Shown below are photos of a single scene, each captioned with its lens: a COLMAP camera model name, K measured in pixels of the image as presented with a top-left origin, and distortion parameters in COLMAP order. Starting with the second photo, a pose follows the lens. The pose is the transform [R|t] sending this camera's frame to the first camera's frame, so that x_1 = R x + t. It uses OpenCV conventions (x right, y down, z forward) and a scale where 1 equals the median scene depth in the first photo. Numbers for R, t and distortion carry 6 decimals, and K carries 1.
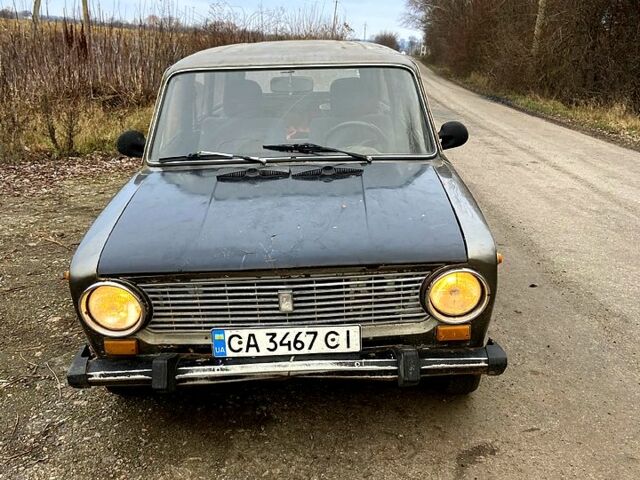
lens RADIAL K [[650.8, 0, 320.0], [0, 650.8, 240.0], [0, 0, 1]] dist [0.082591, -0.018021]
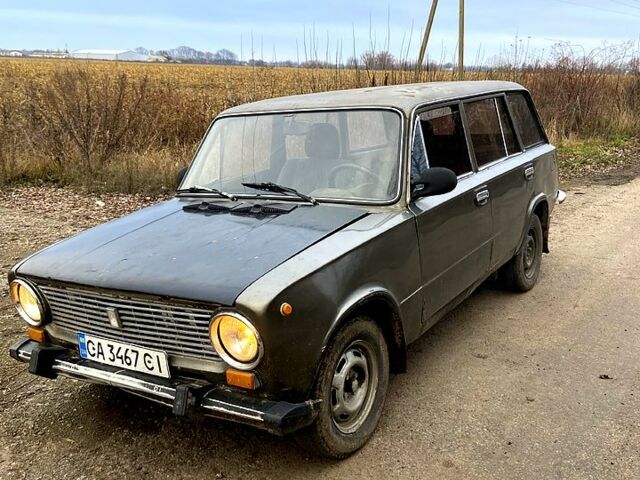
lens RADIAL K [[666.7, 0, 320.0], [0, 666.7, 240.0], [0, 0, 1]] dist [0.014617, 0.004162]
pose [[0.825156, 0.092742, -0.557241, 0.840910], [-0.129377, 0.991238, -0.026608, -0.051783], [0.549891, 0.094050, 0.829925, 0.226897]]
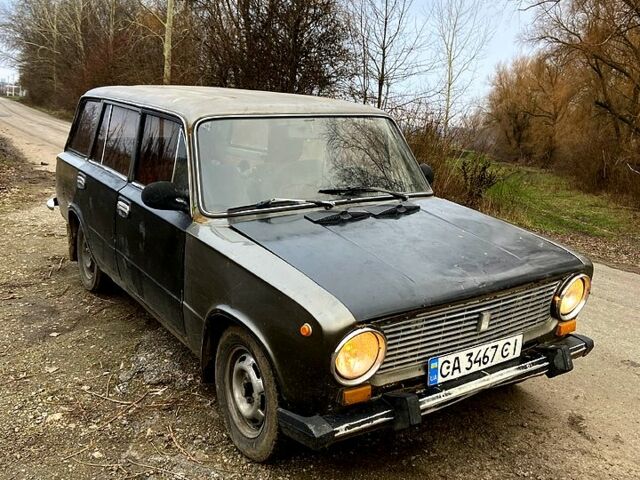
lens RADIAL K [[650.8, 0, 320.0], [0, 650.8, 240.0], [0, 0, 1]] dist [0.082591, -0.018021]
pose [[0.829333, -0.087520, 0.551858, -0.880074], [0.123337, 0.991969, -0.028033, -0.048448], [-0.544972, 0.091313, 0.833467, 0.190199]]
